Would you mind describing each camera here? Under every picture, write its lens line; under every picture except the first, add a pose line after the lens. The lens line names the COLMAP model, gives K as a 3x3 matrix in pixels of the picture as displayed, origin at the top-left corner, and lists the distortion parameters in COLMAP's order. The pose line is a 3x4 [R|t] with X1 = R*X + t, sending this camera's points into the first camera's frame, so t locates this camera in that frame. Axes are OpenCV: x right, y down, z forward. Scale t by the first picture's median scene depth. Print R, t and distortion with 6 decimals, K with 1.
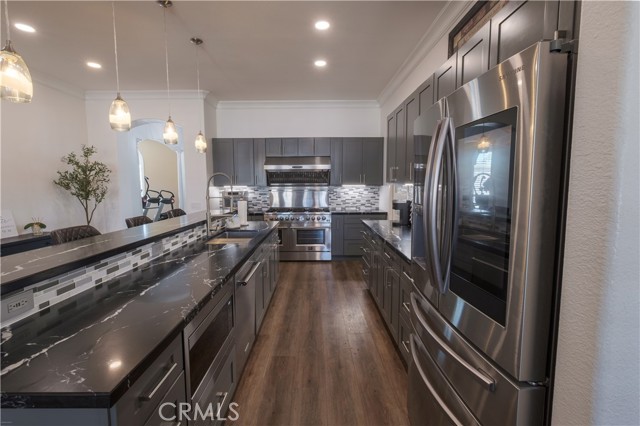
lens RADIAL K [[279.3, 0, 313.9], [0, 279.3, 216.4], [0, 0, 1]] dist [-0.018551, 0.000539]
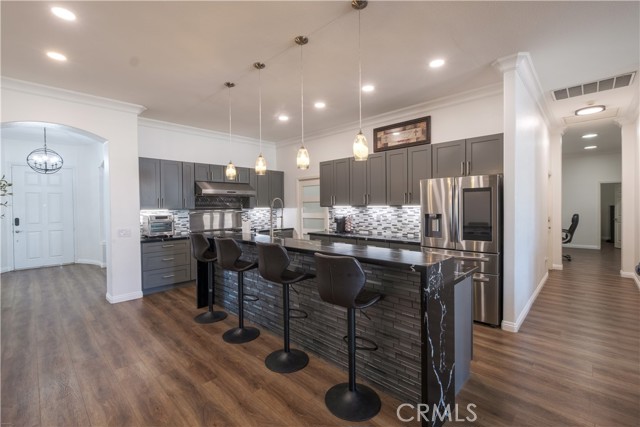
lens RADIAL K [[279.3, 0, 308.8], [0, 279.3, 212.1], [0, 0, 1]] dist [-0.018551, 0.000539]
pose [[0.711964, -0.016979, 0.702011, -0.556616], [0.086988, 0.994140, -0.064177, 0.002620], [-0.696807, 0.106758, 0.709269, -0.006509]]
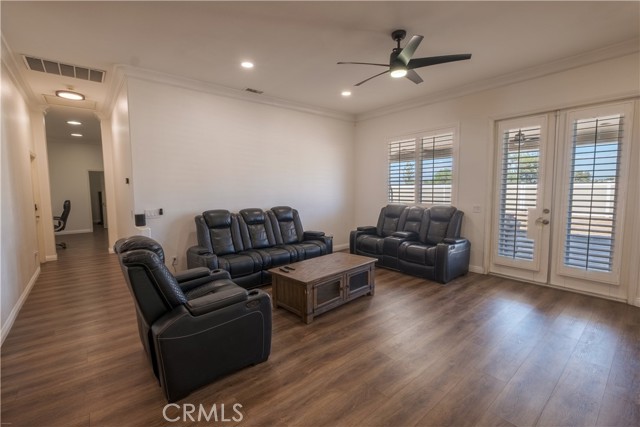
lens RADIAL K [[279.3, 0, 317.0], [0, 279.3, 210.2], [0, 0, 1]] dist [-0.018551, 0.000539]
pose [[-0.644013, -0.051045, 0.763309, -0.499256], [0.095807, 0.984535, 0.146672, 0.006084], [-0.758991, 0.167589, -0.629163, -0.026917]]
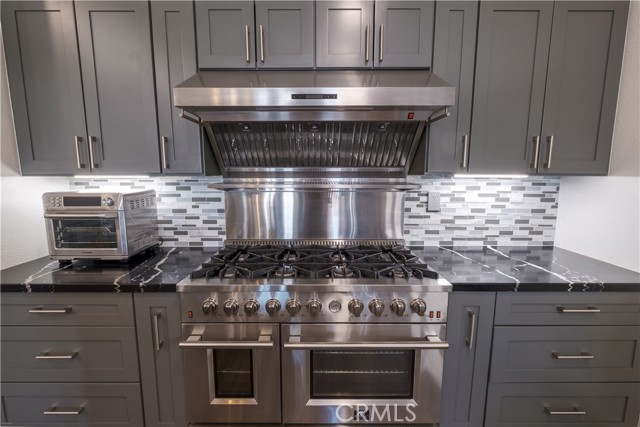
lens RADIAL K [[279.3, 0, 321.3], [0, 279.3, 211.4], [0, 0, 1]] dist [-0.018551, 0.000539]
pose [[0.999963, 0.004952, 0.006979, -0.047444], [-0.005092, 0.999783, 0.020223, -0.073464], [-0.006877, -0.020257, 0.999771, 0.675945]]
